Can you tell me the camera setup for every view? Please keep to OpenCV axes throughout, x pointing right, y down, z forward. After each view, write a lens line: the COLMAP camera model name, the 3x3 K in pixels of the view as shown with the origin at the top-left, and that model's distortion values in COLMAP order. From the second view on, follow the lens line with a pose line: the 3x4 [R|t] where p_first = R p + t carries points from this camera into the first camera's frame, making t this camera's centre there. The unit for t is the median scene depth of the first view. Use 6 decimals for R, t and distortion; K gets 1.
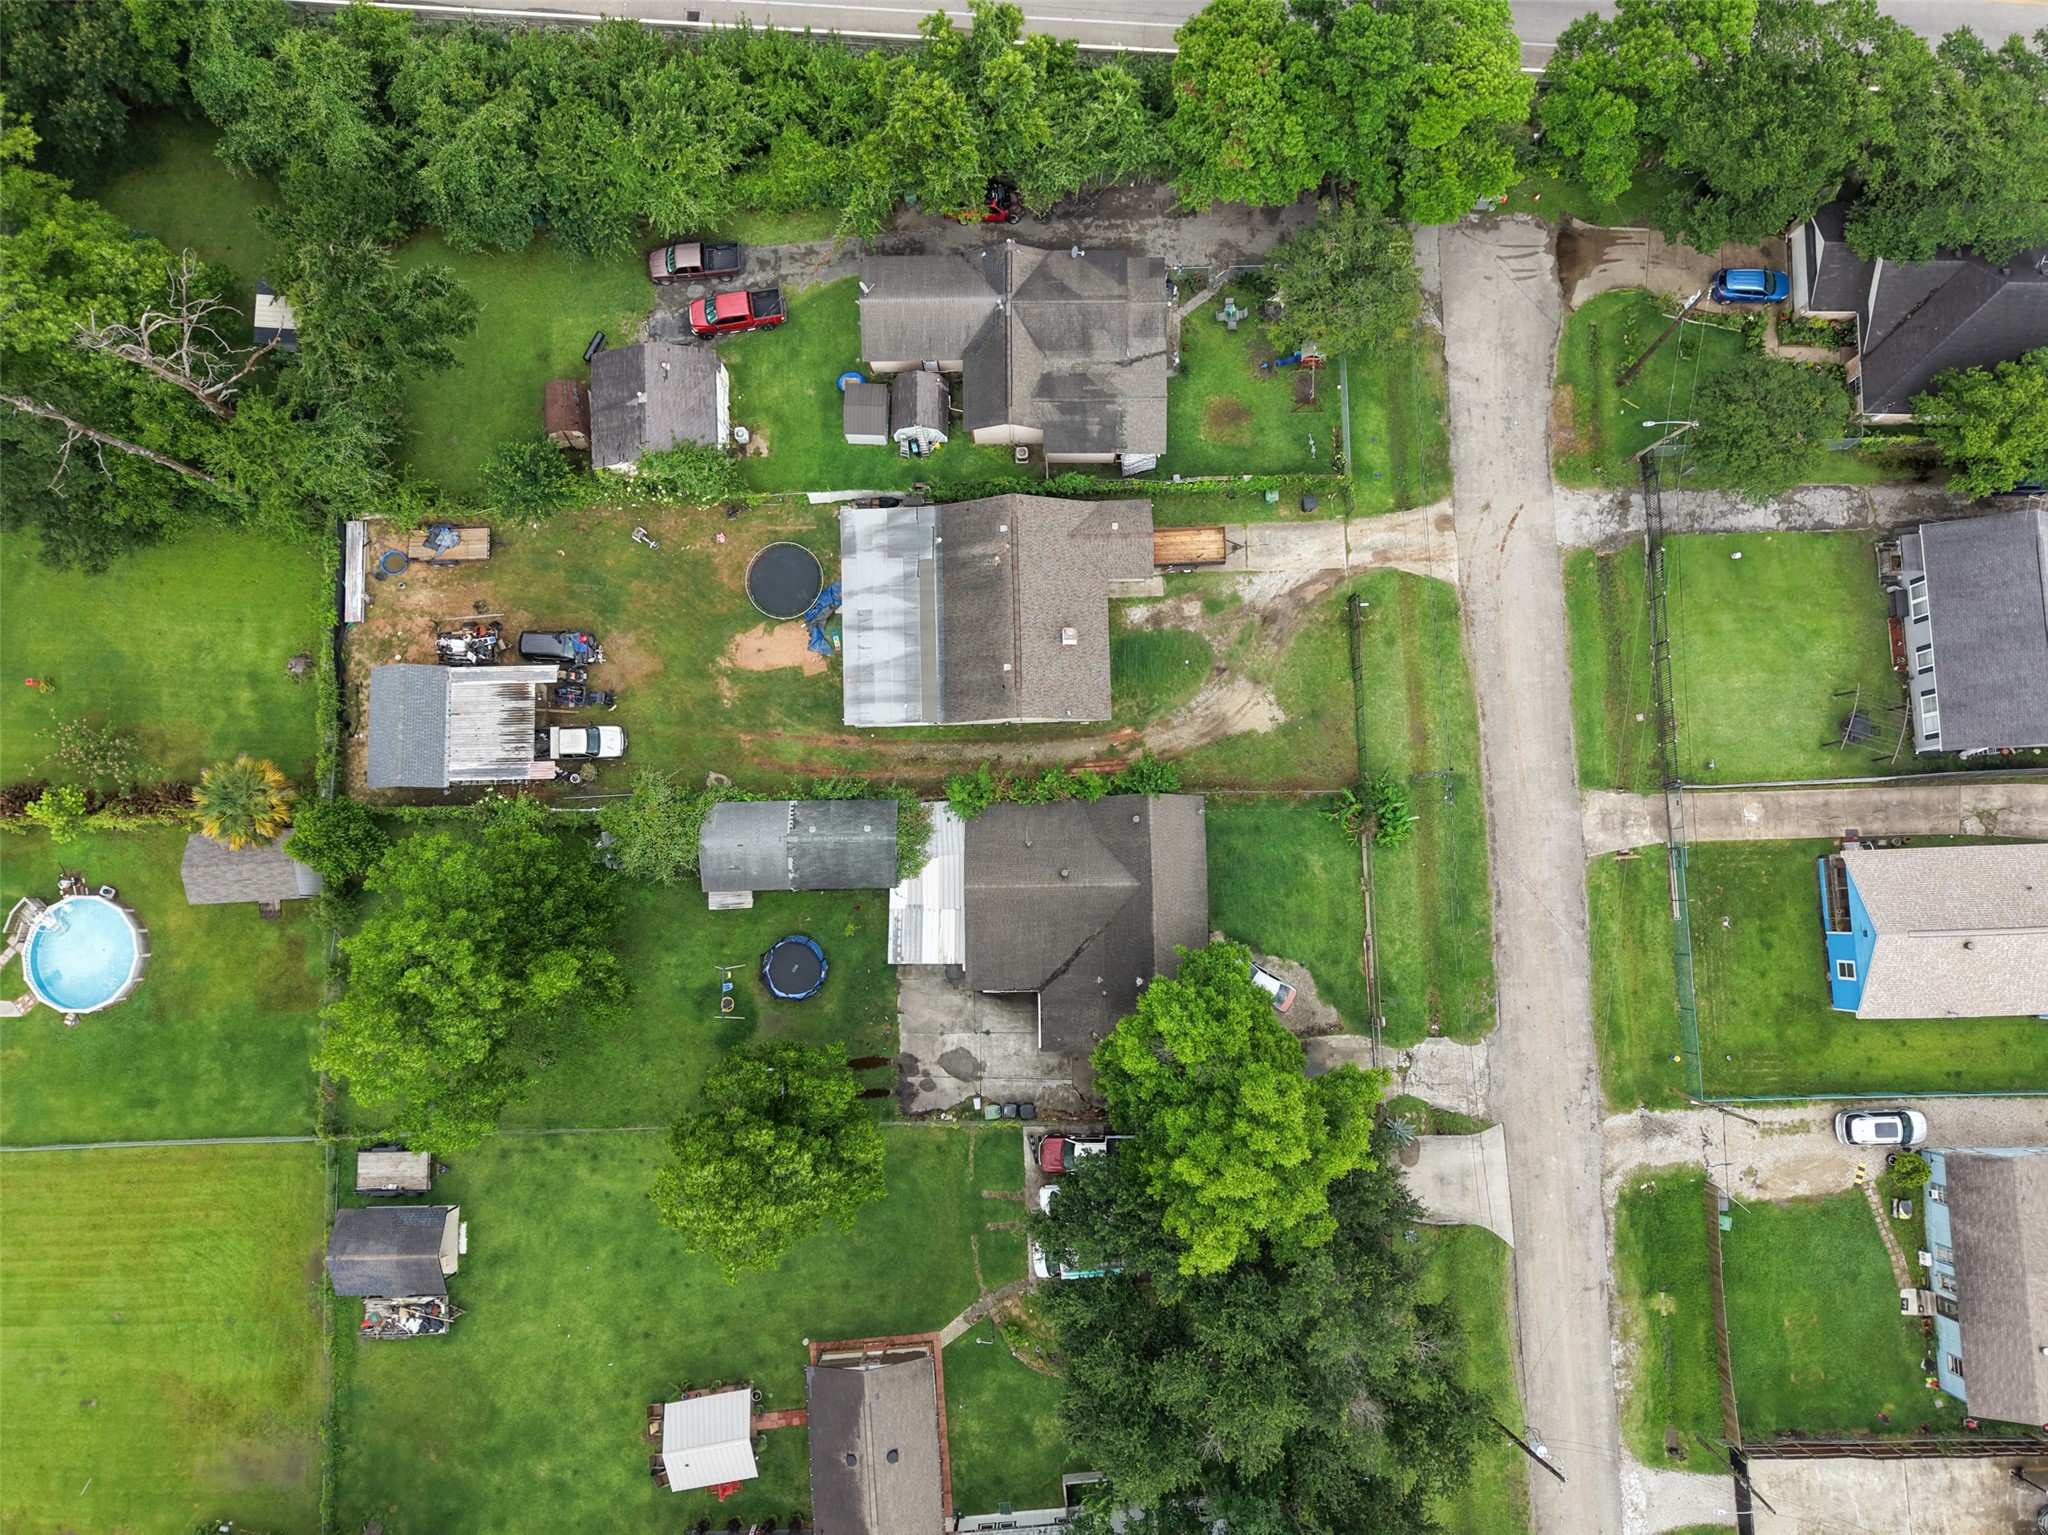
lens RADIAL K [[1366.3, 0, 1014.8], [0, 1366.3, 755.9], [0, 0, 1]] dist [0.019797, -0.019571]
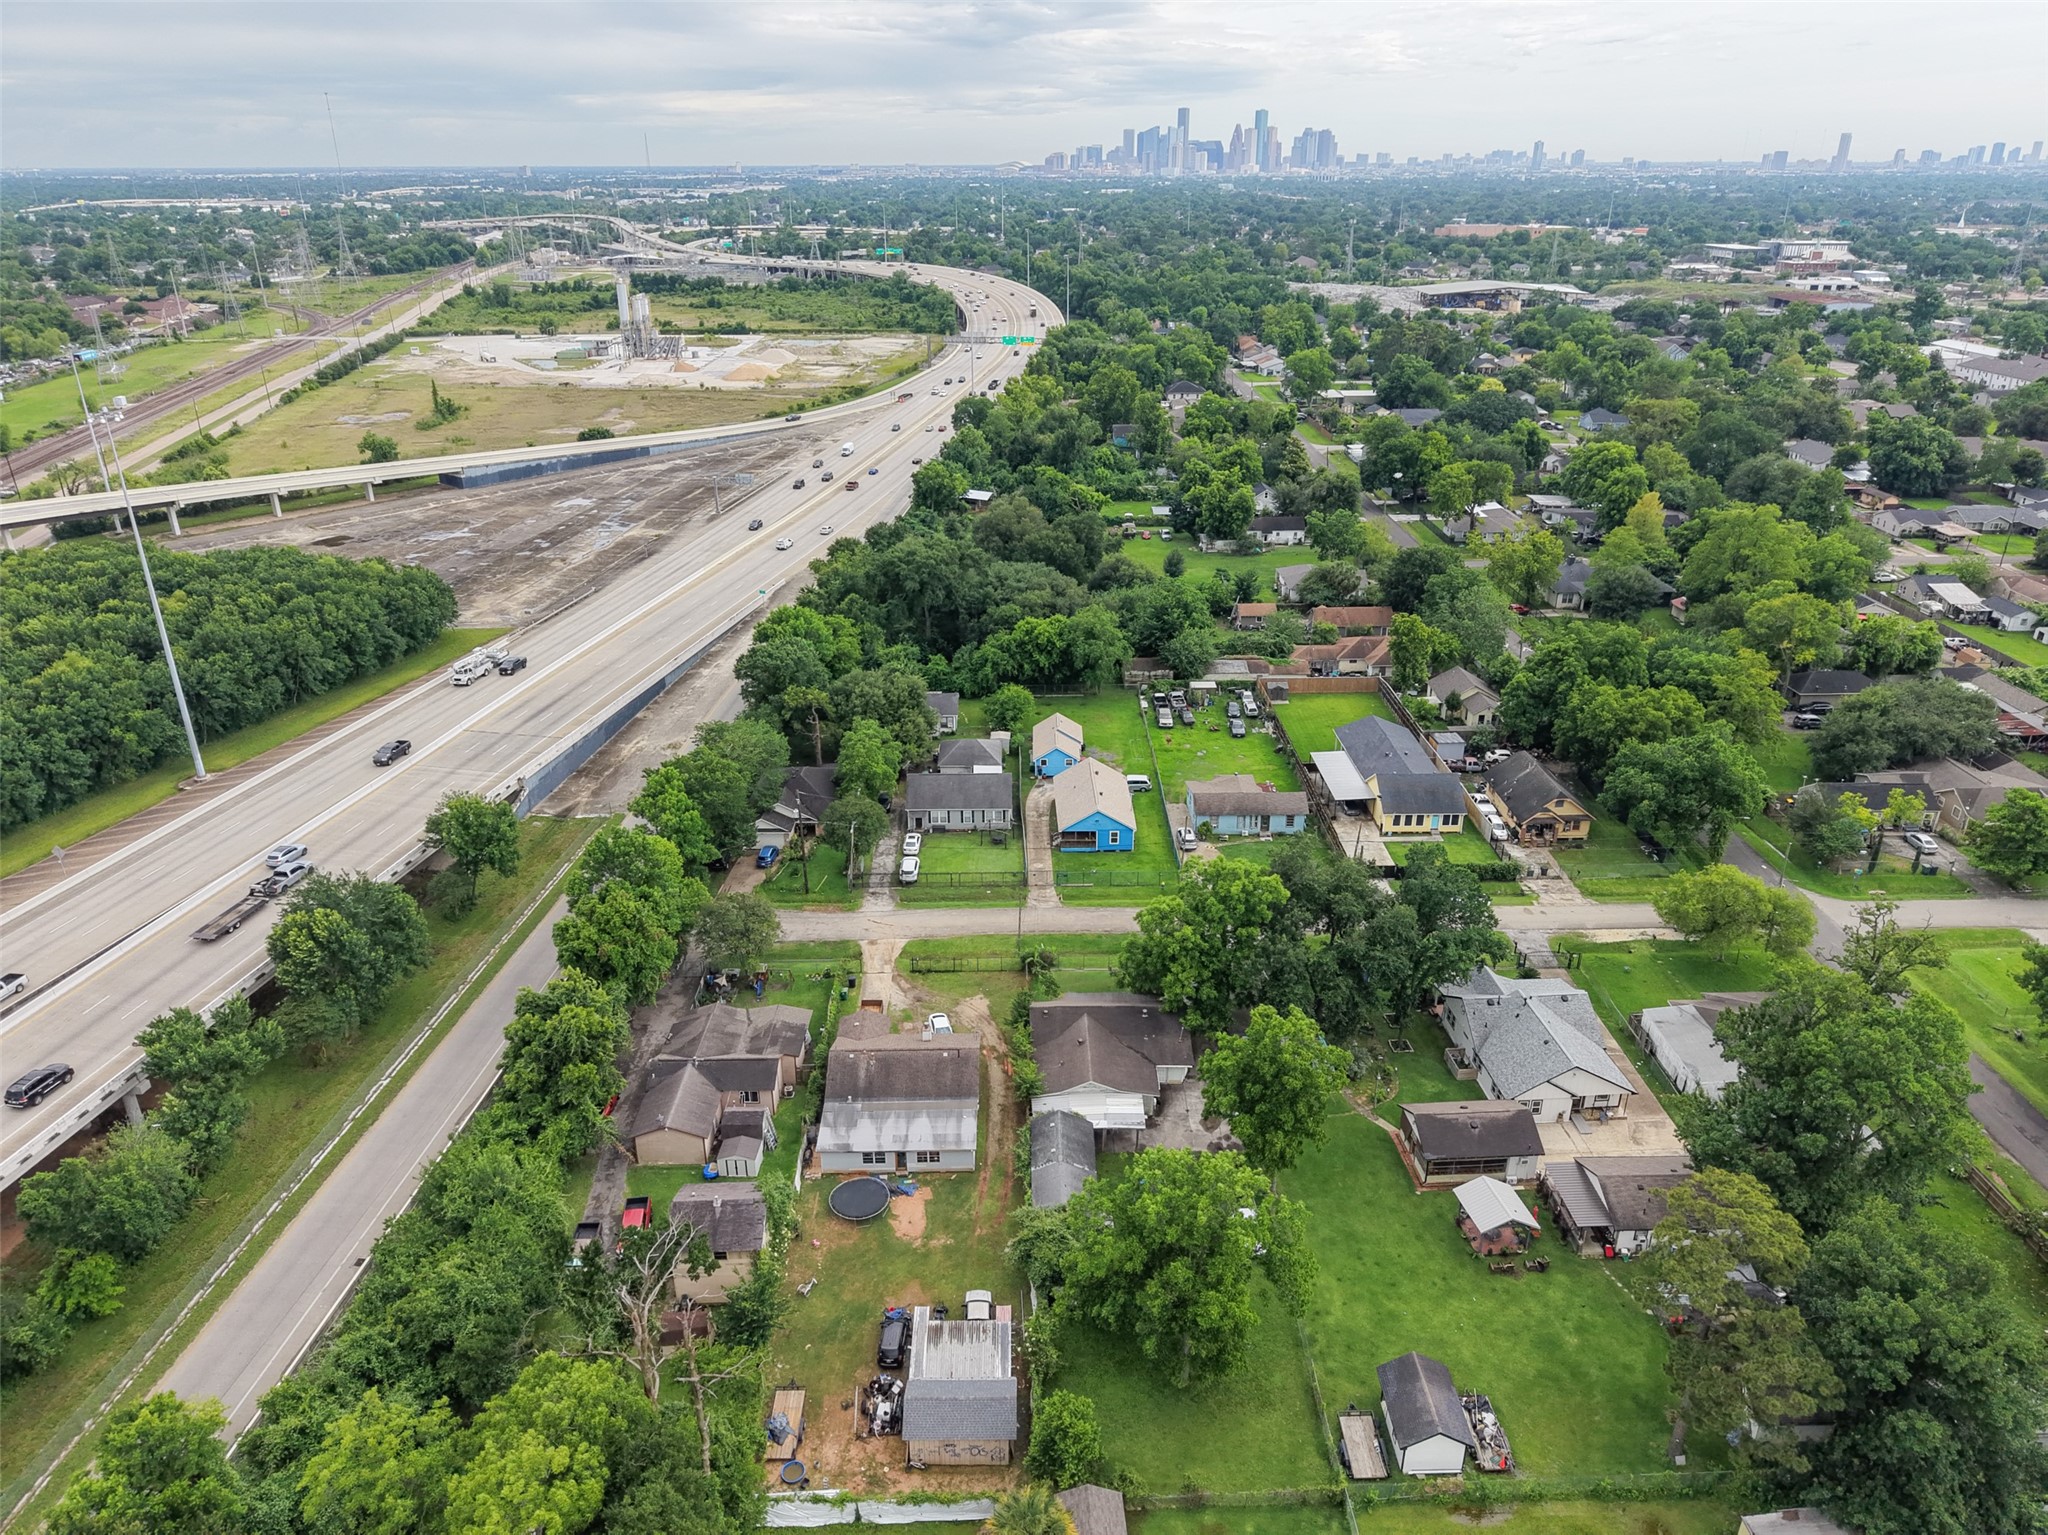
lens RADIAL K [[1366.3, 0, 1028.4], [0, 1366.3, 767.2], [0, 0, 1]] dist [0.019797, -0.019571]
pose [[0.008753, -0.389789, 0.920863, -1.237452], [0.994247, 0.101707, 0.033601, -0.055535], [-0.106756, 0.915271, 0.388437, 0.102116]]
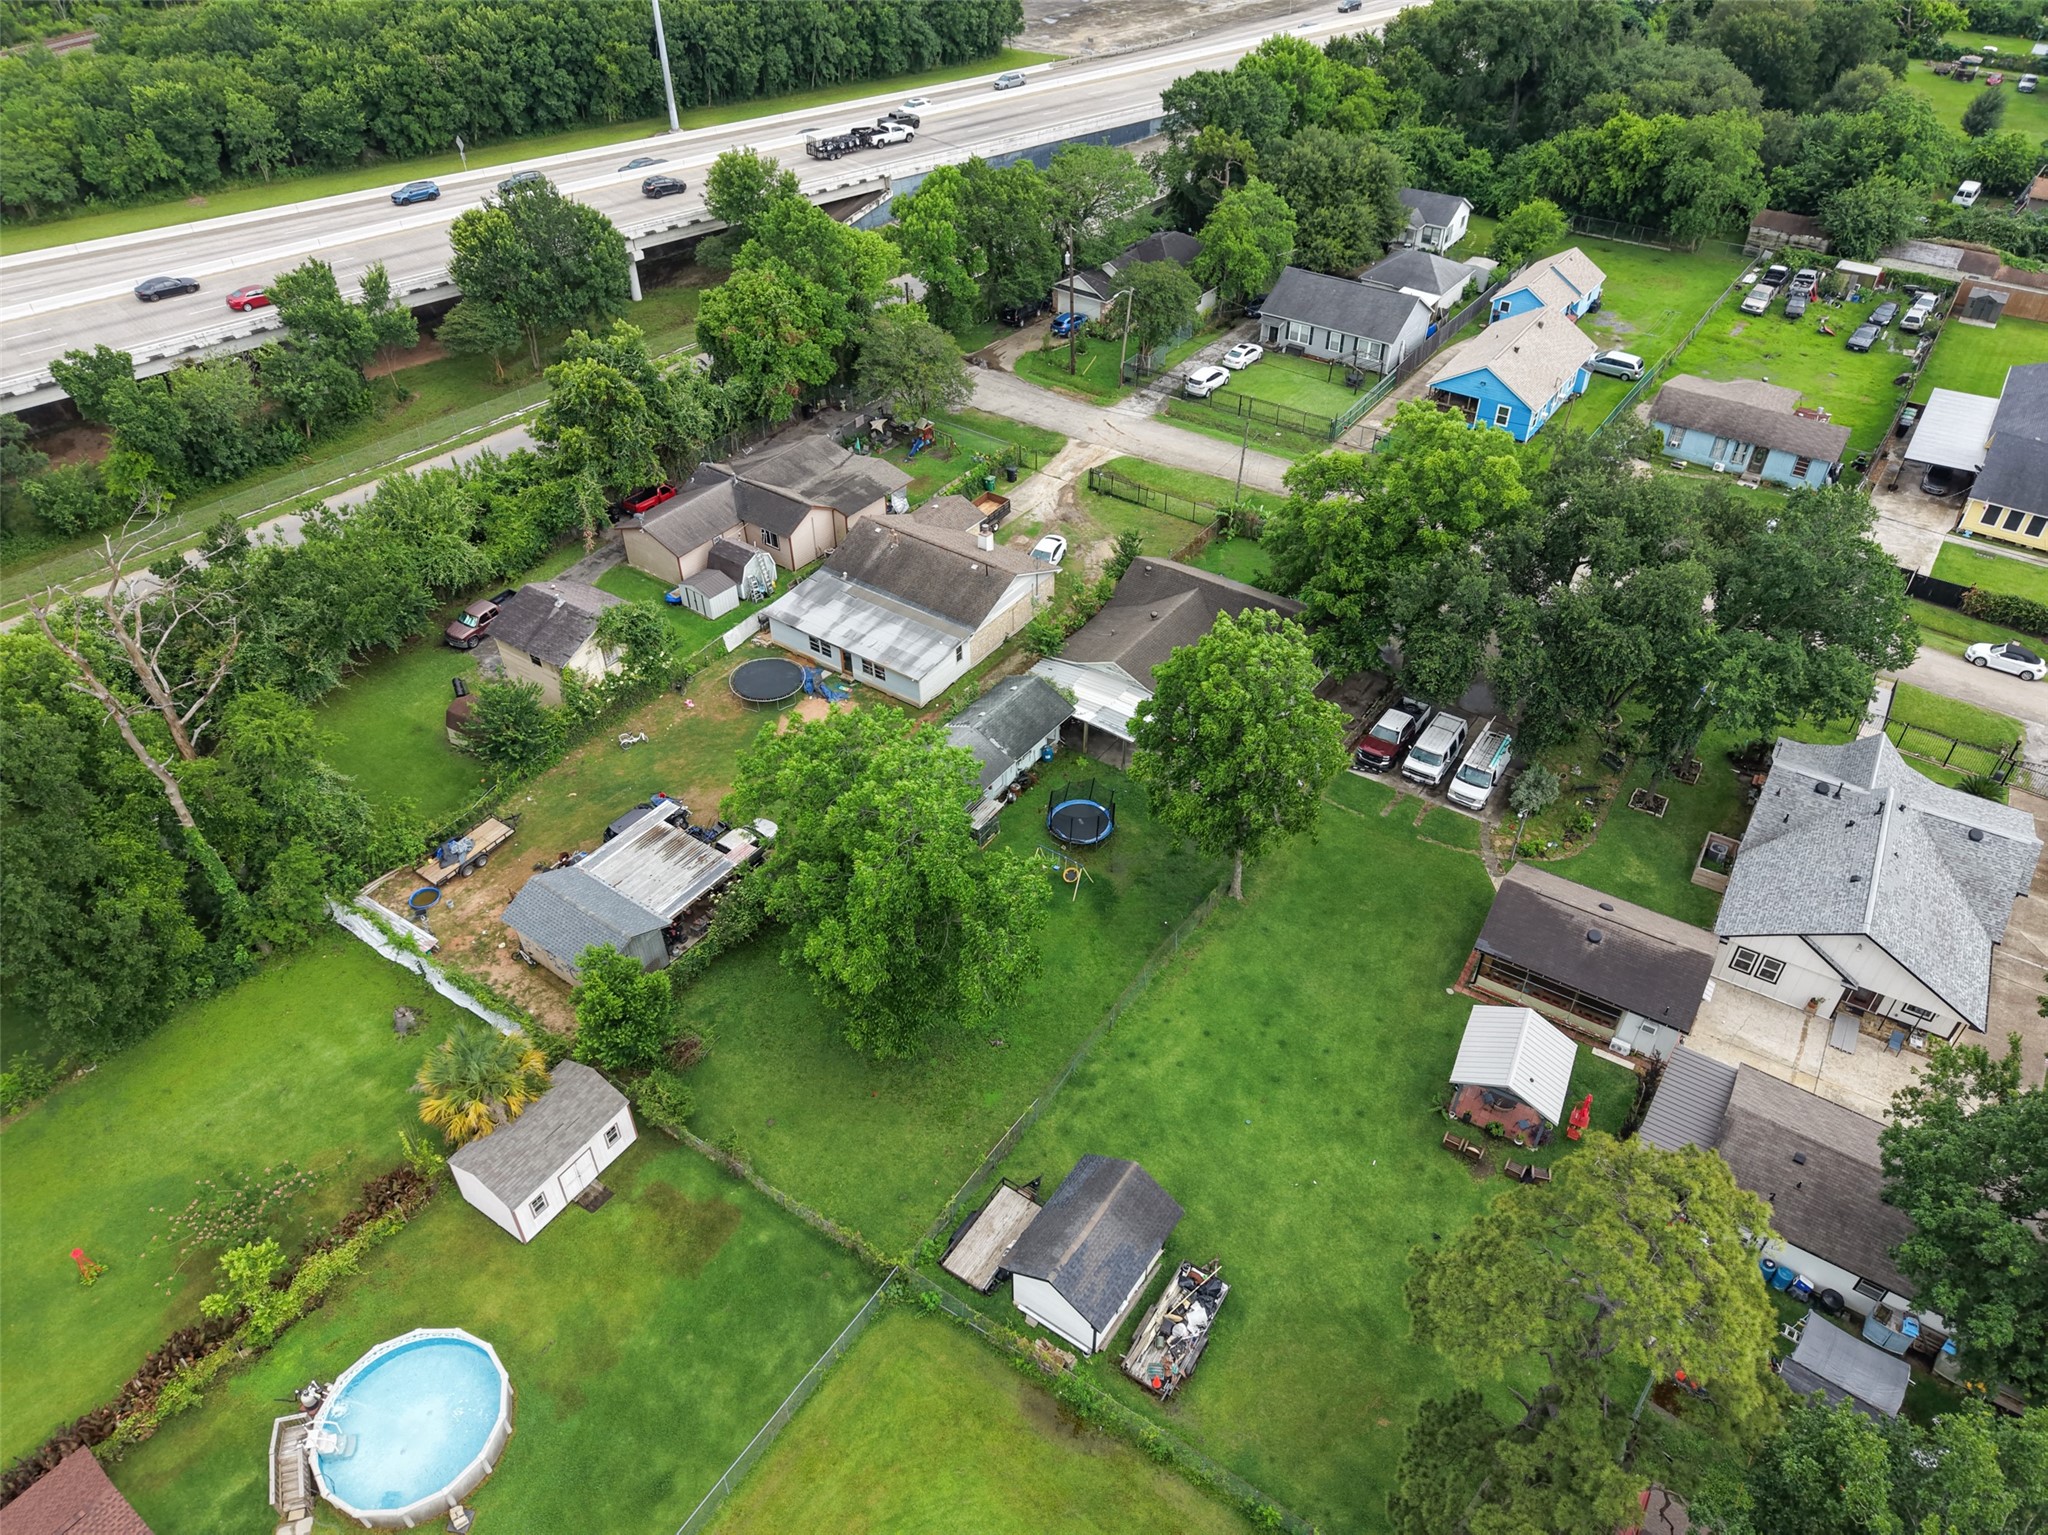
lens RADIAL K [[1366.3, 0, 1025.3], [0, 1366.3, 773.5], [0, 0, 1]] dist [0.019797, -0.019571]
pose [[0.594809, -0.504315, 0.625994, -0.753615], [0.798348, 0.461690, -0.386629, 0.470744], [-0.094032, 0.729731, 0.677237, 0.340701]]
